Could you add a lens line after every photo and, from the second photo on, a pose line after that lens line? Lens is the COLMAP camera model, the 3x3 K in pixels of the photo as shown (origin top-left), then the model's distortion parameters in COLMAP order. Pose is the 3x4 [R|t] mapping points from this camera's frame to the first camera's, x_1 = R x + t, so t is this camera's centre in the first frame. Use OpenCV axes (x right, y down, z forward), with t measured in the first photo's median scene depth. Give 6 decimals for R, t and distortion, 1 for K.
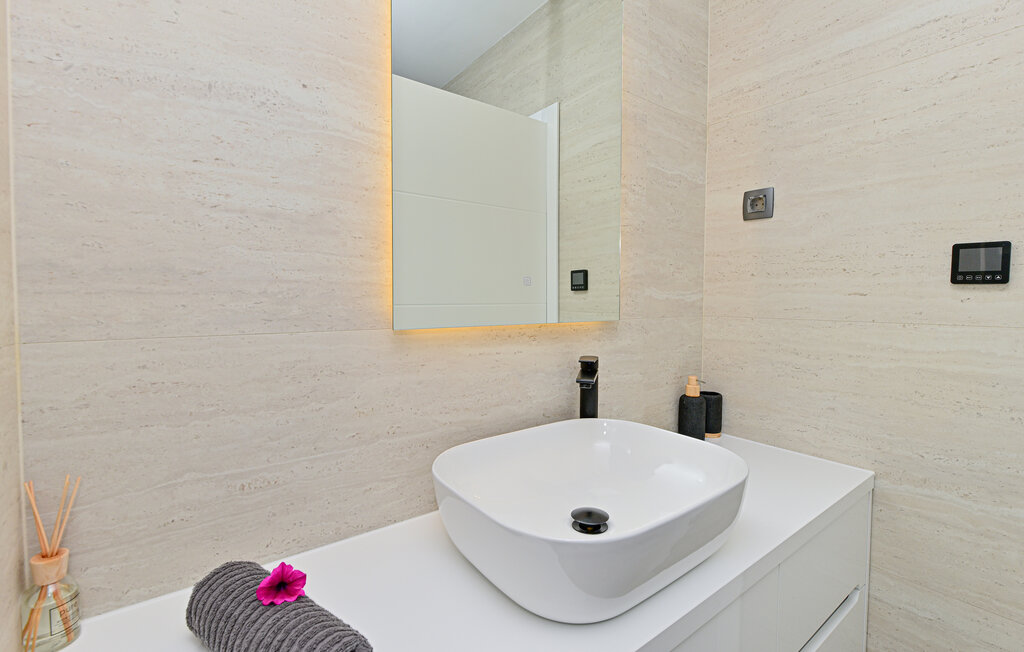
lens RADIAL K [[441.5, 0, 493.8], [0, 441.5, 309.2], [0, 0, 1]] dist [-0.003580, -0.000946]
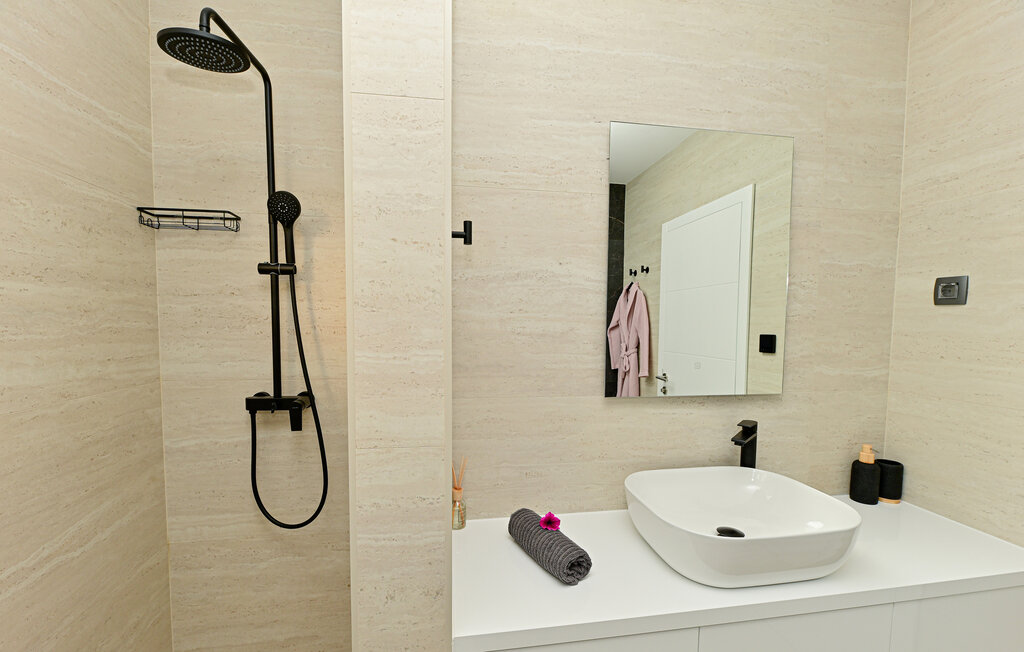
lens RADIAL K [[421.0, 0, 512.0], [0, 421.0, 326.0], [0, 0, 1]] dist [-0.001146, -0.003292]
pose [[0.906091, 0.025870, -0.422291, 0.077850], [-0.029851, 0.999550, -0.002816, -0.127927], [0.422029, 0.015157, 0.906456, -0.379549]]
